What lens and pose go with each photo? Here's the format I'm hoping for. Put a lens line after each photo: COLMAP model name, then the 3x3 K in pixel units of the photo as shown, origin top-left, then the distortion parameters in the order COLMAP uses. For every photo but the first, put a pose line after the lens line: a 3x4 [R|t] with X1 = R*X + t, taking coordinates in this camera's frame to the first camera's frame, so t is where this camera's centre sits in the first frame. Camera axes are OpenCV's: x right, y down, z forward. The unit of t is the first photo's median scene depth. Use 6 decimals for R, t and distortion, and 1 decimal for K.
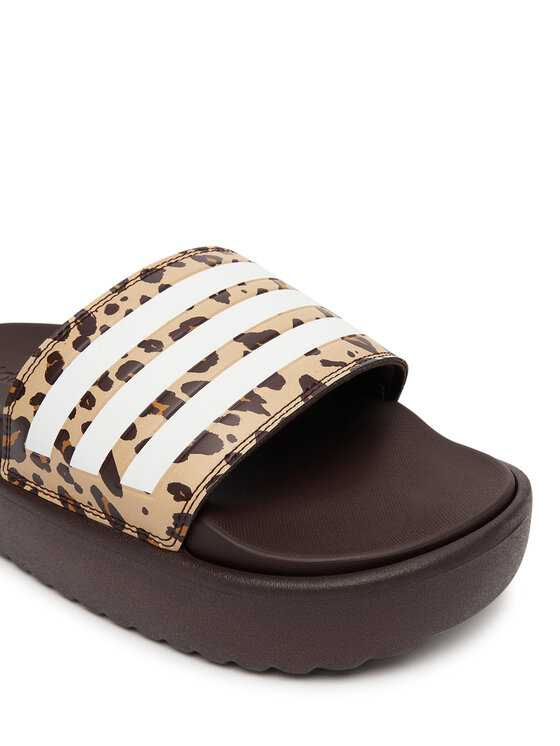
lens RADIAL K [[965.0, 0, 282.9], [0, 965.0, 429.8], [0, 0, 1]] dist [0.140189, -0.006245]
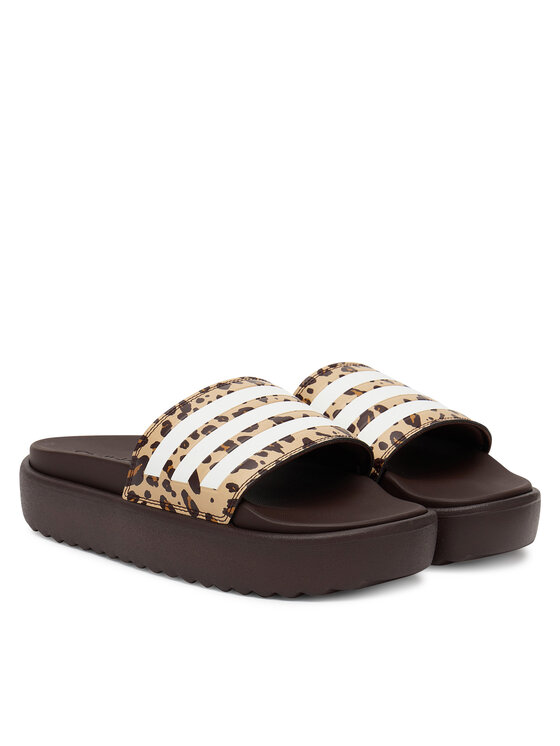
lens RADIAL K [[1897.7, 0, 280.0], [0, 1897.7, 373.0], [0, 0, 1]] dist [-0.600653, -0.039901]
pose [[0.996166, 0.066778, -0.056523, 0.163394], [-0.080276, 0.954534, -0.287090, 0.831085], [0.034782, 0.290526, 0.956235, -2.370862]]
